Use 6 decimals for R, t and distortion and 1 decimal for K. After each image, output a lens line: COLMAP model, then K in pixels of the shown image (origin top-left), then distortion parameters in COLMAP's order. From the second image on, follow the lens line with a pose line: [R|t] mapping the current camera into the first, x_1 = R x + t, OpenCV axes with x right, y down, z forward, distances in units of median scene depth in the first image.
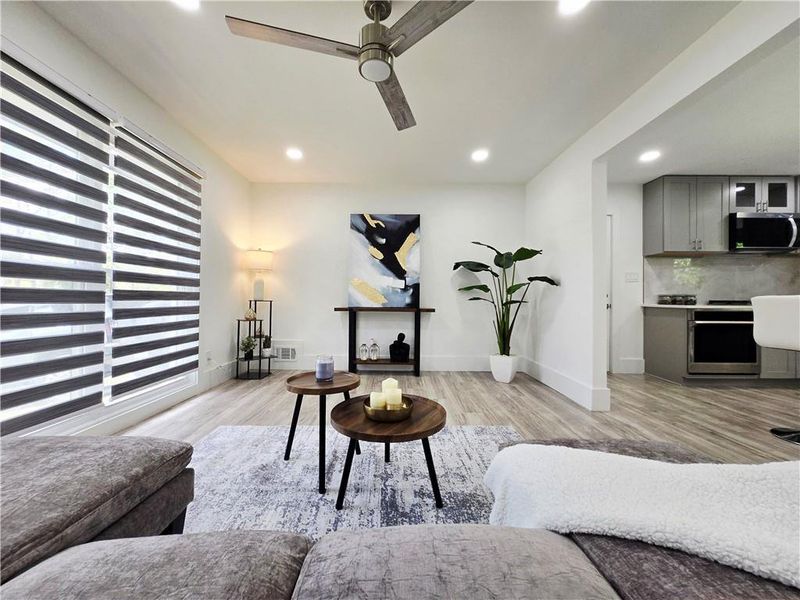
lens RADIAL K [[316.2, 0, 403.1], [0, 316.2, 299.6], [0, 0, 1]] dist [-0.001586, -0.000166]
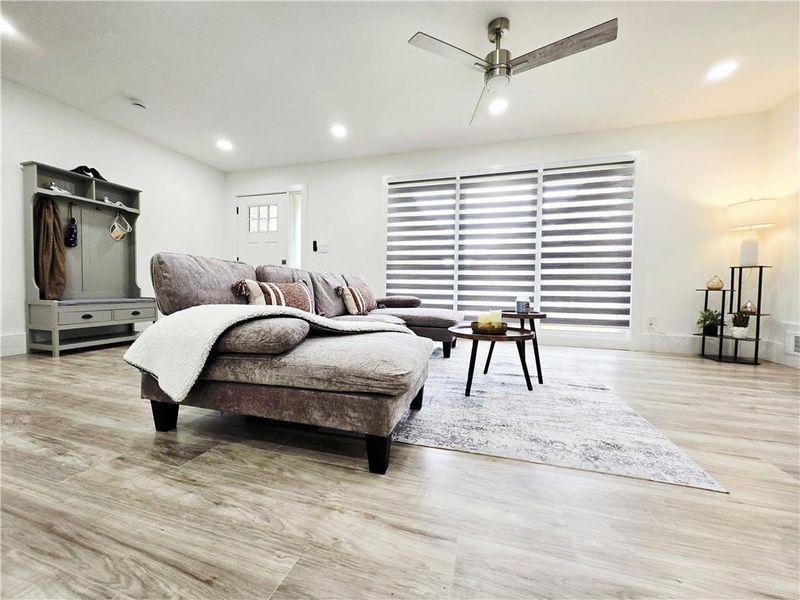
lens RADIAL K [[316.2, 0, 405.6], [0, 316.2, 298.9], [0, 0, 1]] dist [-0.001586, -0.000166]
pose [[-0.258924, 0.023396, -0.965614, 0.505844], [-0.008008, 0.999620, 0.026367, 0.064609], [0.965864, 0.014560, -0.258639, 0.367287]]
